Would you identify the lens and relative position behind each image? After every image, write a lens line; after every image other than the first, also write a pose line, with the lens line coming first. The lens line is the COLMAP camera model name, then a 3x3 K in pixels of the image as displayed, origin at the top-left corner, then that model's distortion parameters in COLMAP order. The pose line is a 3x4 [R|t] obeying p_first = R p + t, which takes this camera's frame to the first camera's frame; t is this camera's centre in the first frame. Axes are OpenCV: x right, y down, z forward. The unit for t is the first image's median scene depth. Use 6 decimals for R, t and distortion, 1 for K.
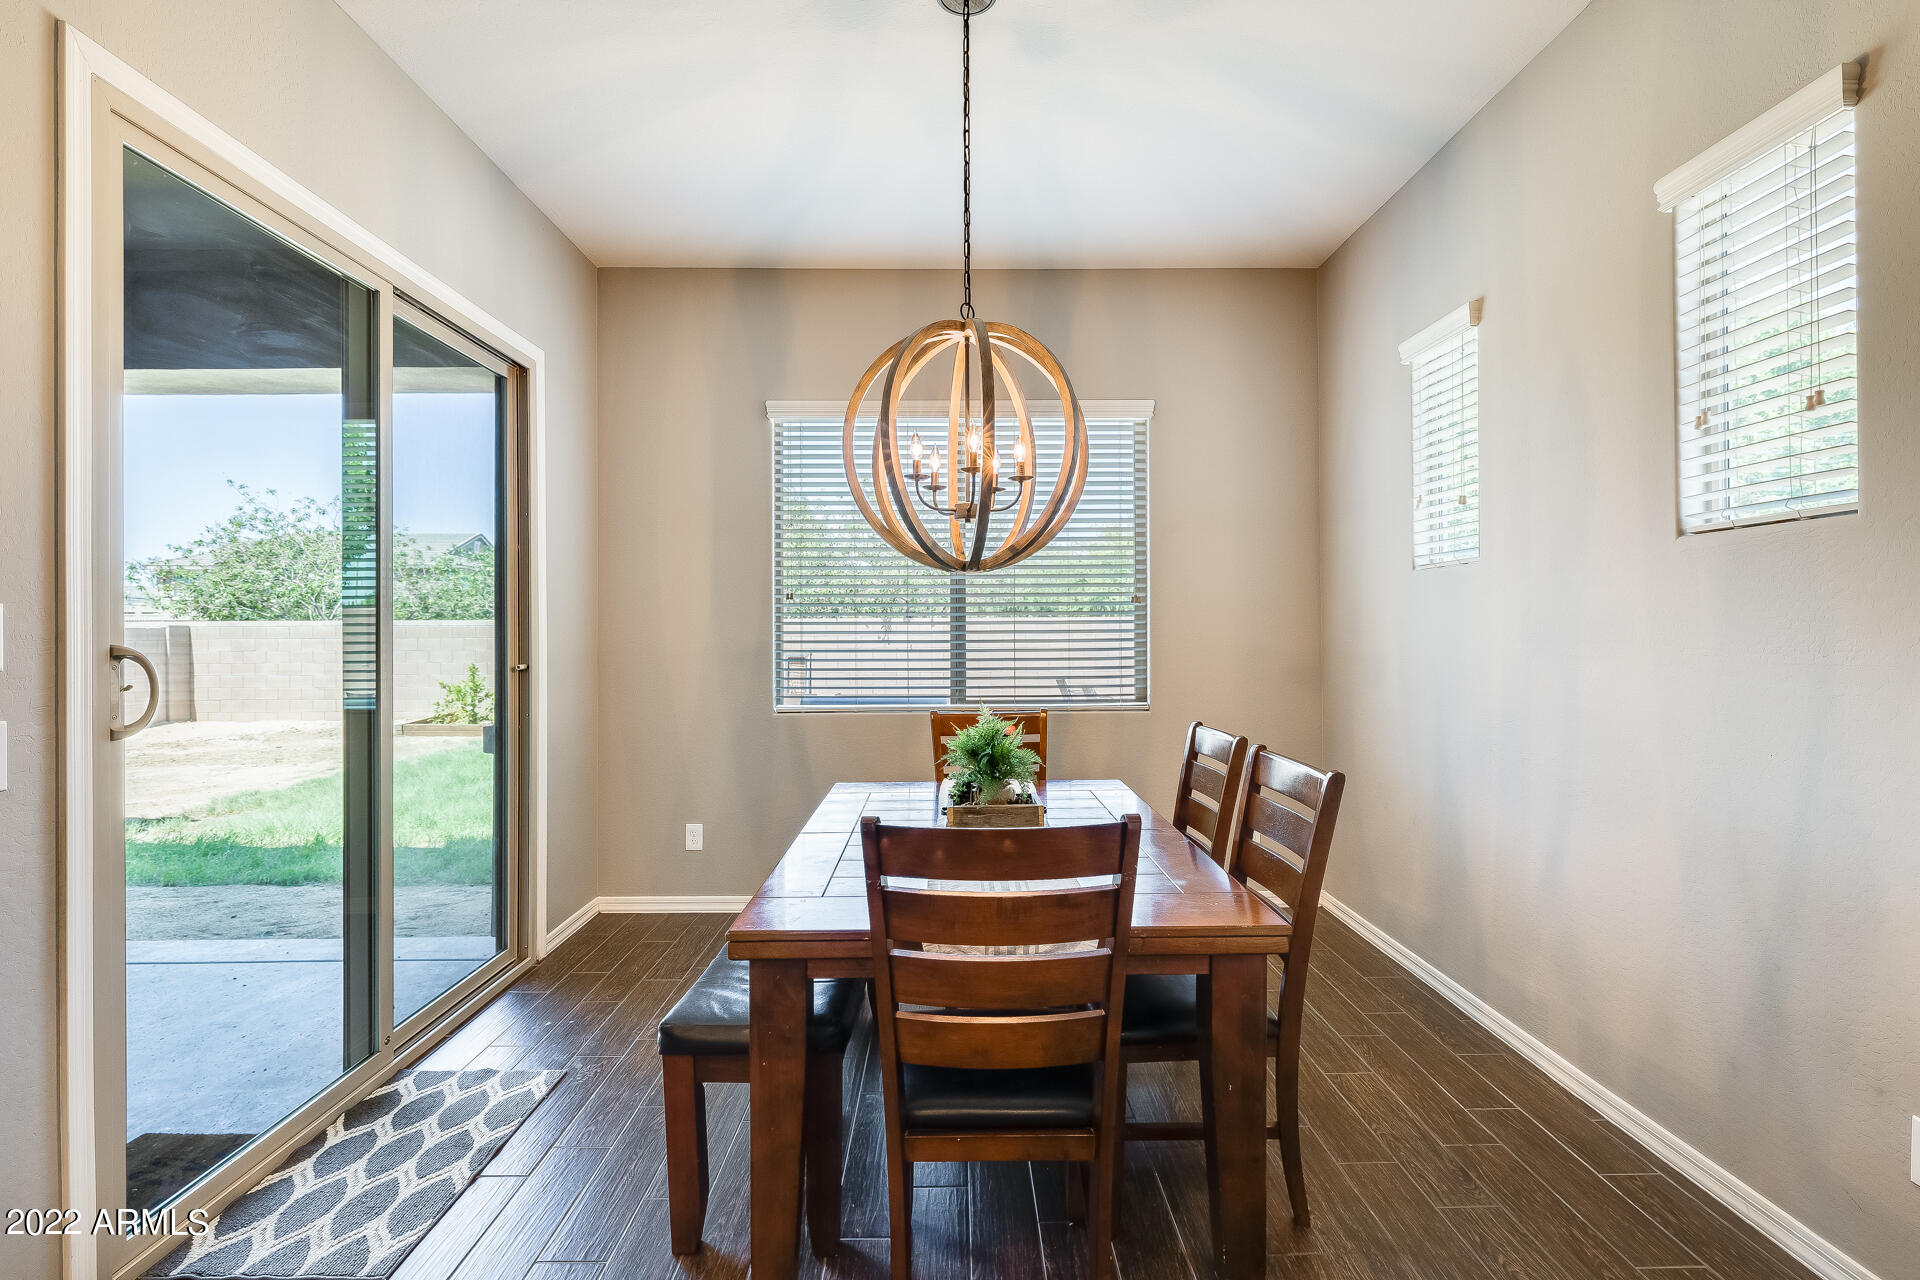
lens RADIAL K [[844.7, 0, 963.7], [0, 844.7, 631.1], [0, 0, 1]] dist [0.000057, -0.000015]
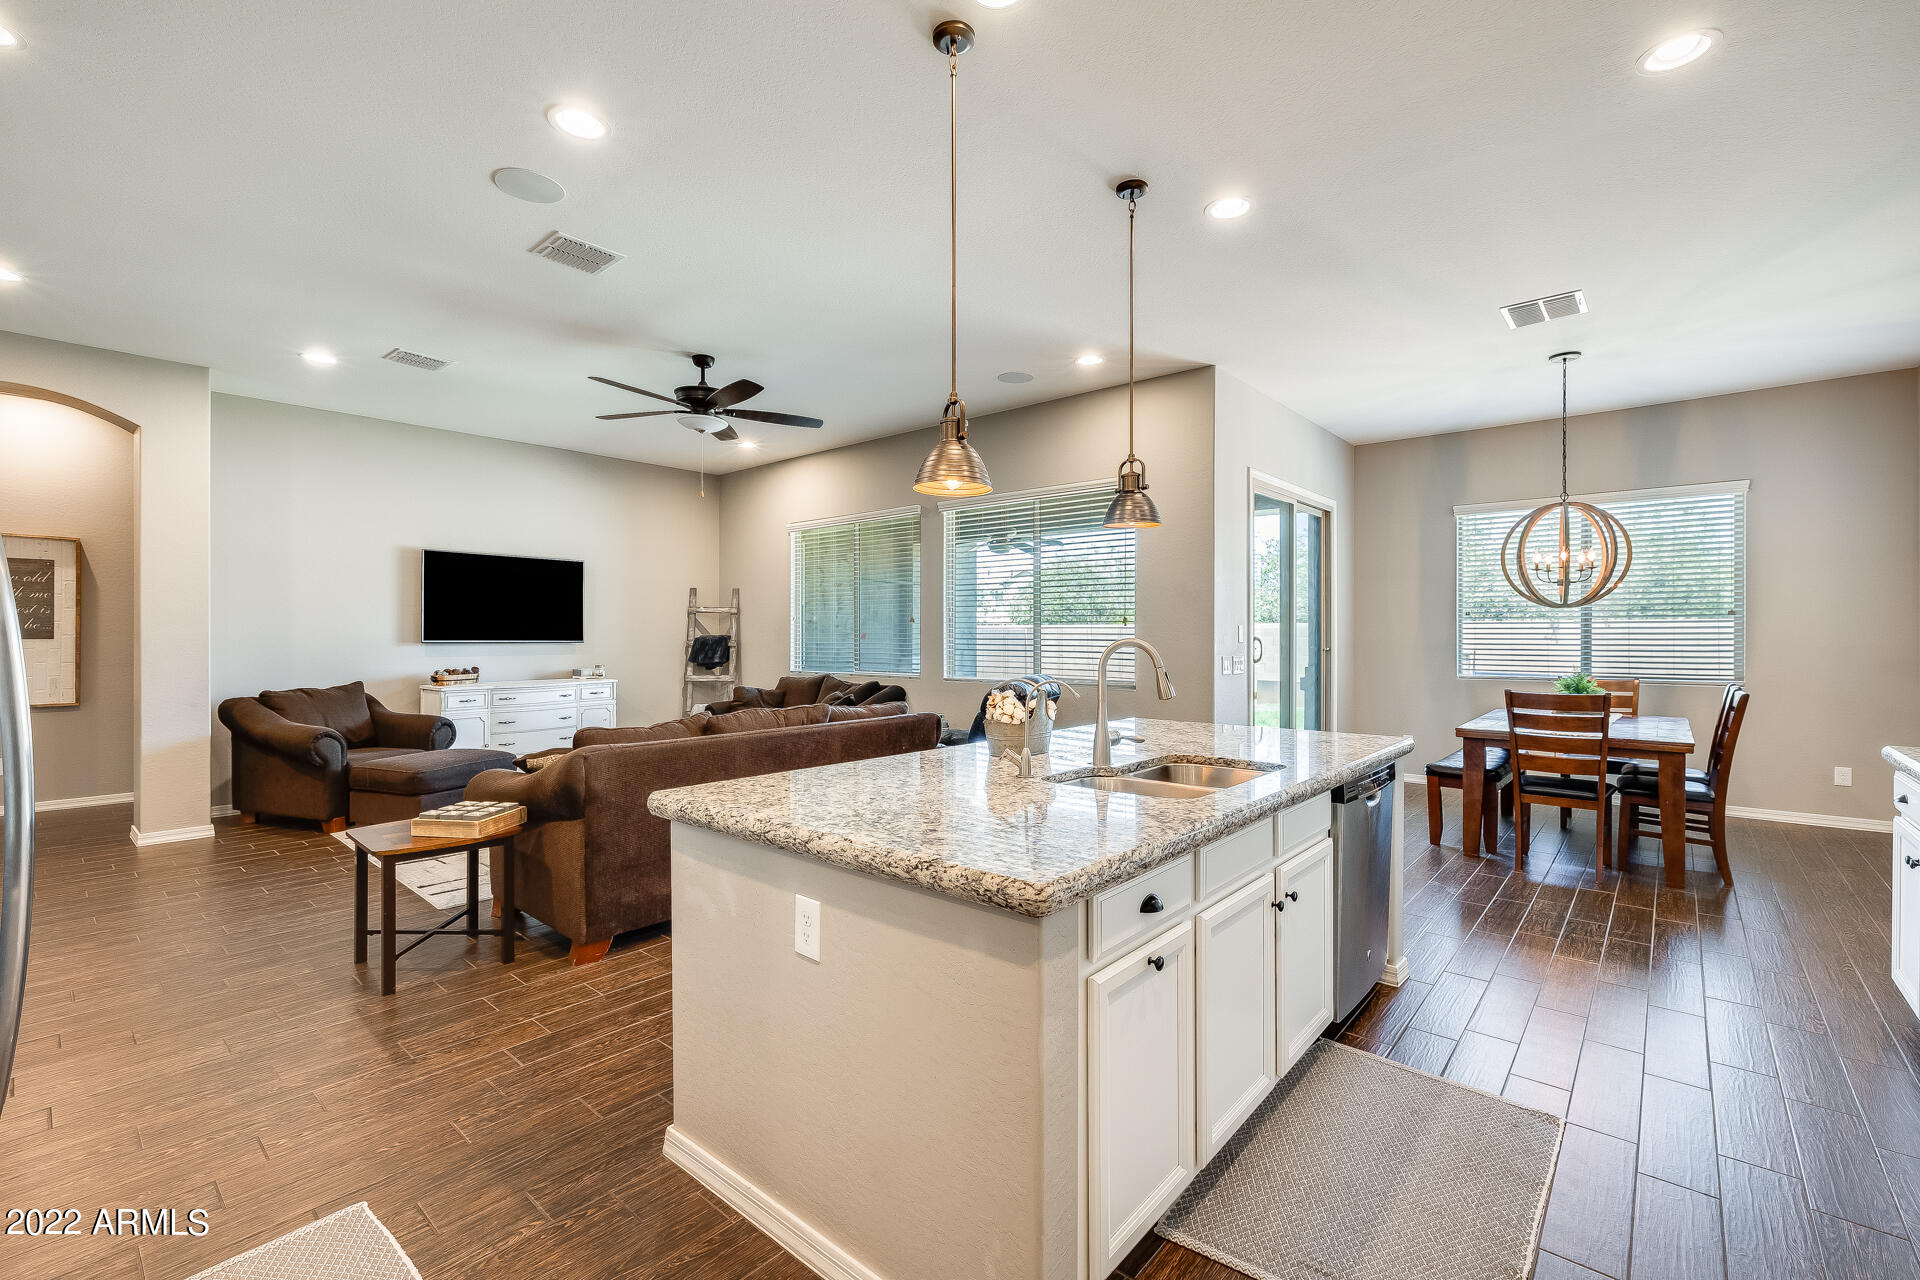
lens RADIAL K [[820.4, 0, 968.9], [0, 820.4, 635.7], [0, 0, 1]] dist [0.013064, 0.000362]
pose [[0.749943, 0.005645, -0.661479, 0.278807], [-0.003204, 0.999983, 0.004901, 0.000281], [0.661495, -0.001556, 0.749948, -1.780708]]
